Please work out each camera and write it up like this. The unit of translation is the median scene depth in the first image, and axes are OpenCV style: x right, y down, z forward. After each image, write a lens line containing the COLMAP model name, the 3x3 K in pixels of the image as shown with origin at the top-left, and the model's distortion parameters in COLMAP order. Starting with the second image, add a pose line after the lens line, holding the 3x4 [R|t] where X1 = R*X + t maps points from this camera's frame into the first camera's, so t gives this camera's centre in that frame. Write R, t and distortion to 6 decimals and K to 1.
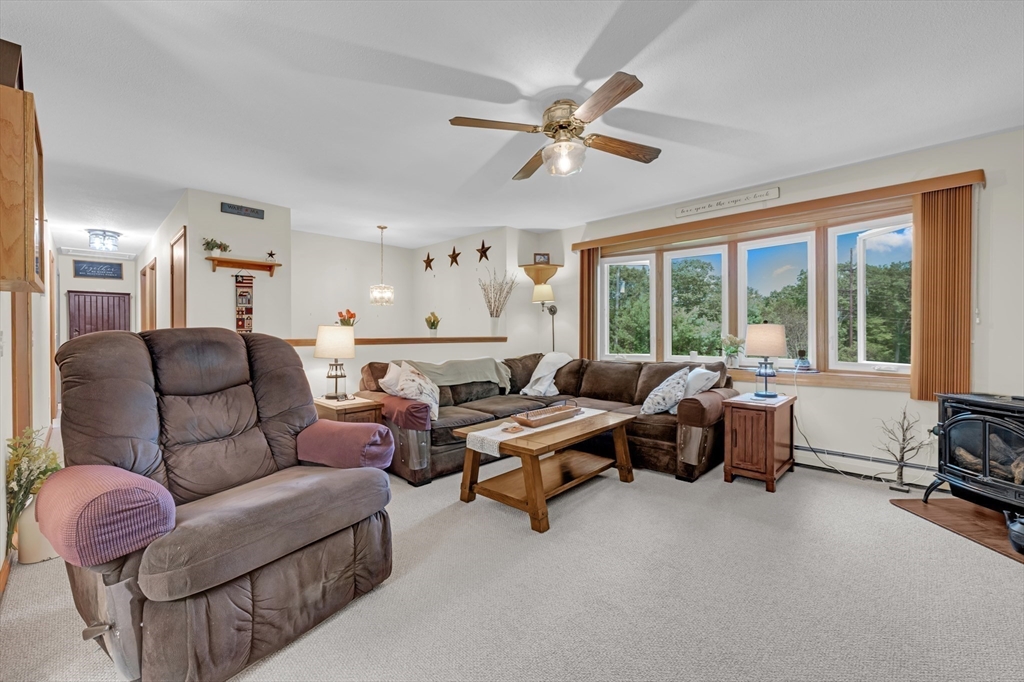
lens RADIAL K [[423.1, 0, 515.4], [0, 423.1, 339.9], [0, 0, 1]] dist [0.000462, 0.000113]
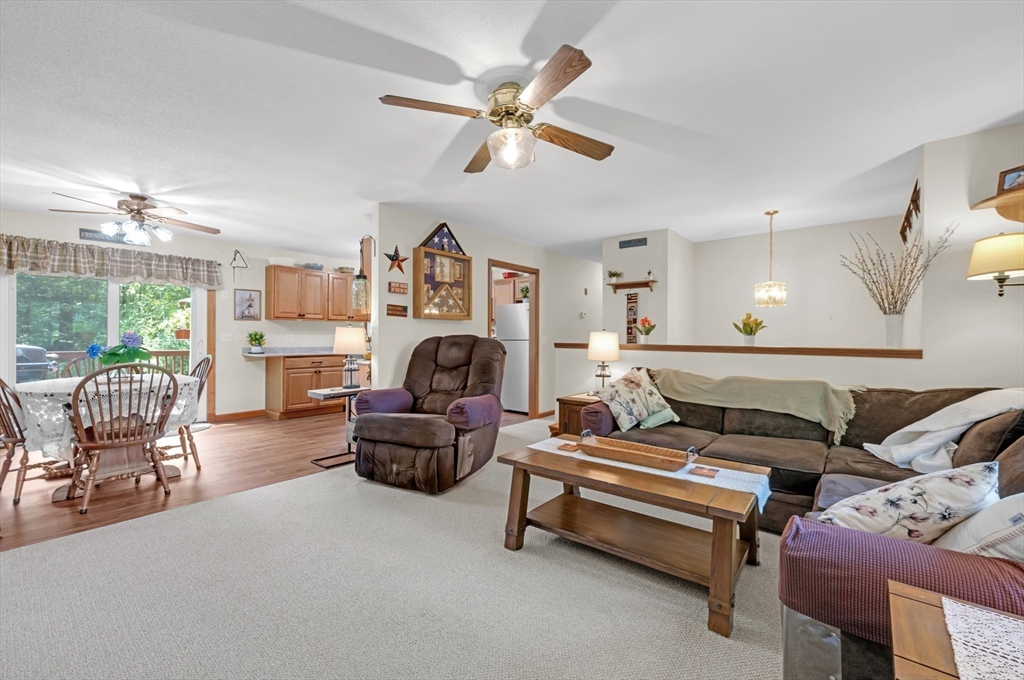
lens RADIAL K [[423.1, 0, 515.4], [0, 423.1, 338.9], [0, 0, 1]] dist [0.000462, 0.000113]
pose [[0.070490, 0.006916, -0.997489, 0.611080], [-0.024213, 0.999693, 0.005220, -0.013710], [0.997219, 0.023784, 0.070635, 0.567723]]
